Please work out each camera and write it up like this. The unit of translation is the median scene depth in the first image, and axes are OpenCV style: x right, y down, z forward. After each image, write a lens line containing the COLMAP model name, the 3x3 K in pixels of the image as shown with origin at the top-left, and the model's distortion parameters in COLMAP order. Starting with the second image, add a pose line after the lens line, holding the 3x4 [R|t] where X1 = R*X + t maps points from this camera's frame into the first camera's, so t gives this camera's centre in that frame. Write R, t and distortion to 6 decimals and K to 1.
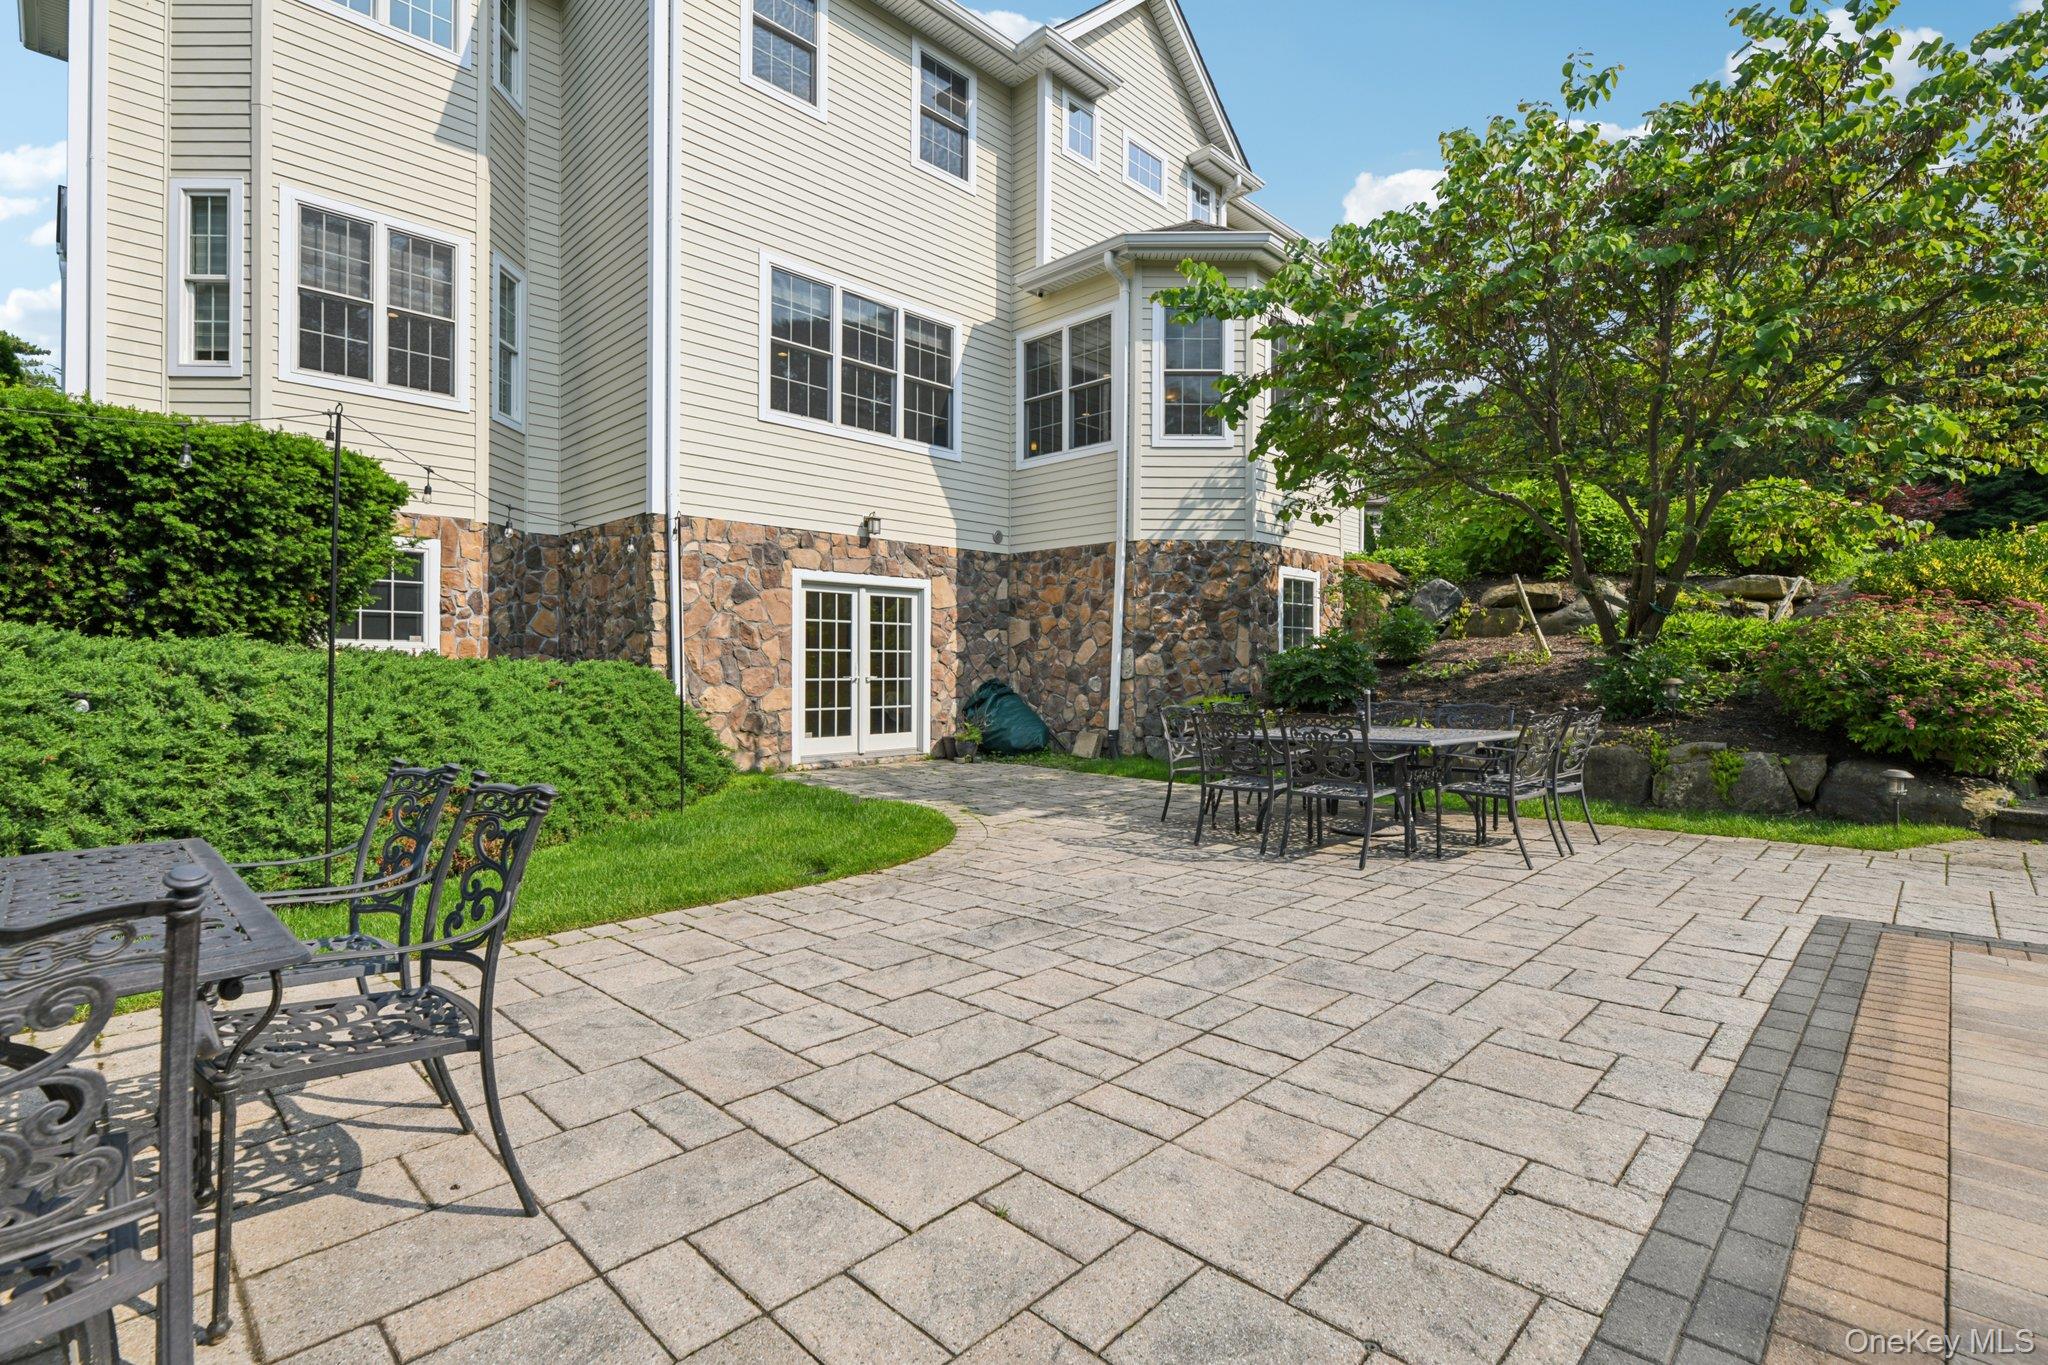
lens RADIAL K [[947.4, 0, 1026.5], [0, 947.4, 664.8], [0, 0, 1]] dist [0.010223, -0.000883]
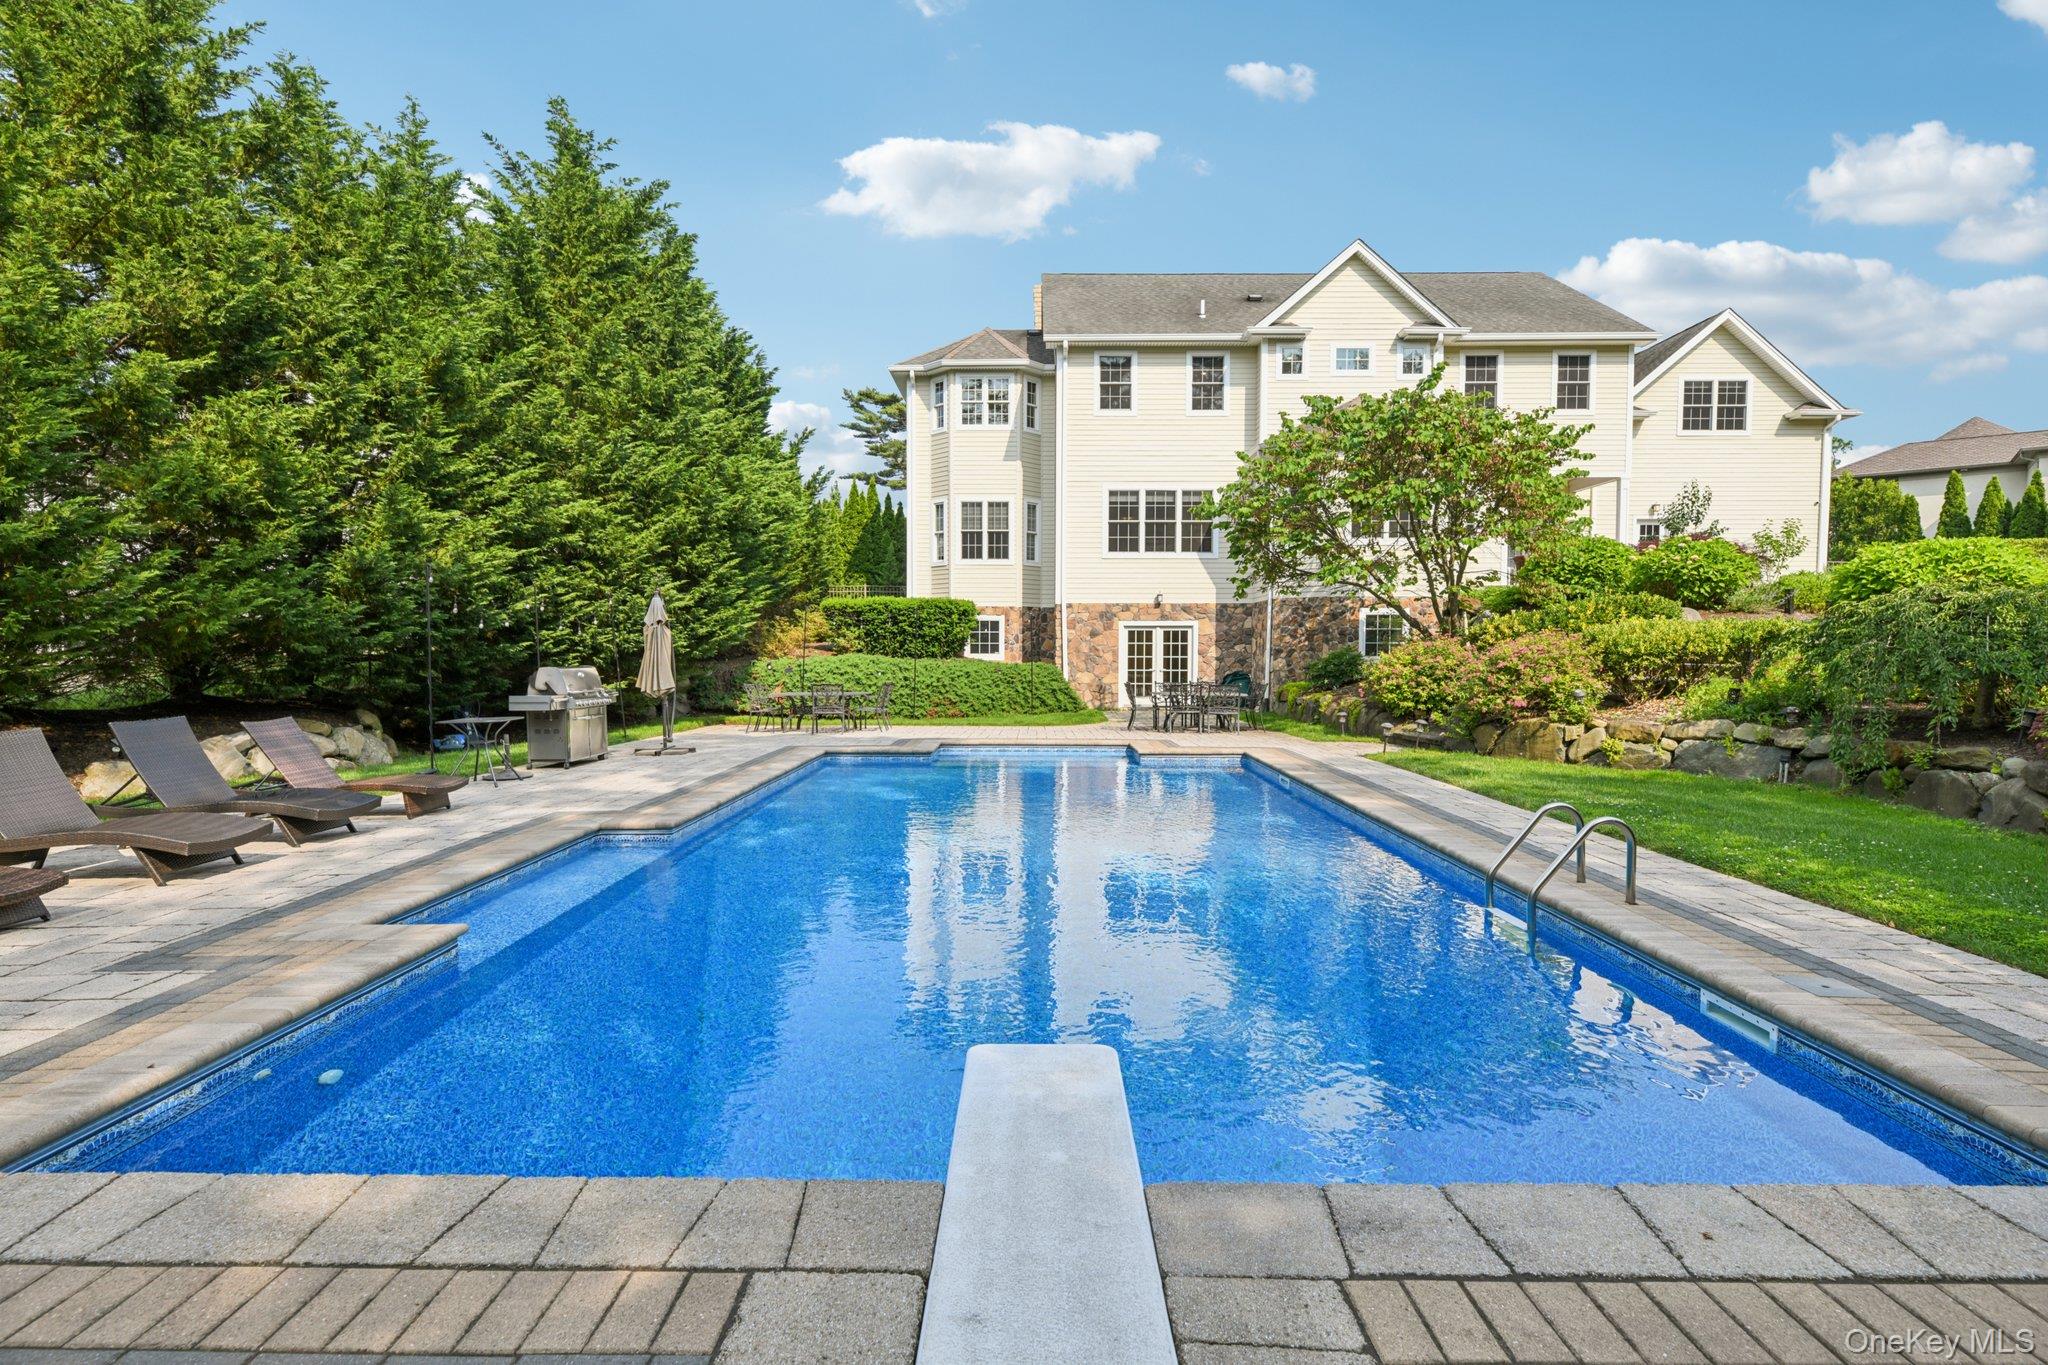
lens RADIAL K [[953.1, 0, 1021.7], [0, 953.1, 690.5], [0, 0, 1]] dist [-0.001775, 0.000424]
pose [[0.700379, 0.026528, -0.713278, 1.113367], [0.002114, 0.999228, 0.039238, -0.023818], [0.713768, -0.028989, 0.699782, -0.695124]]
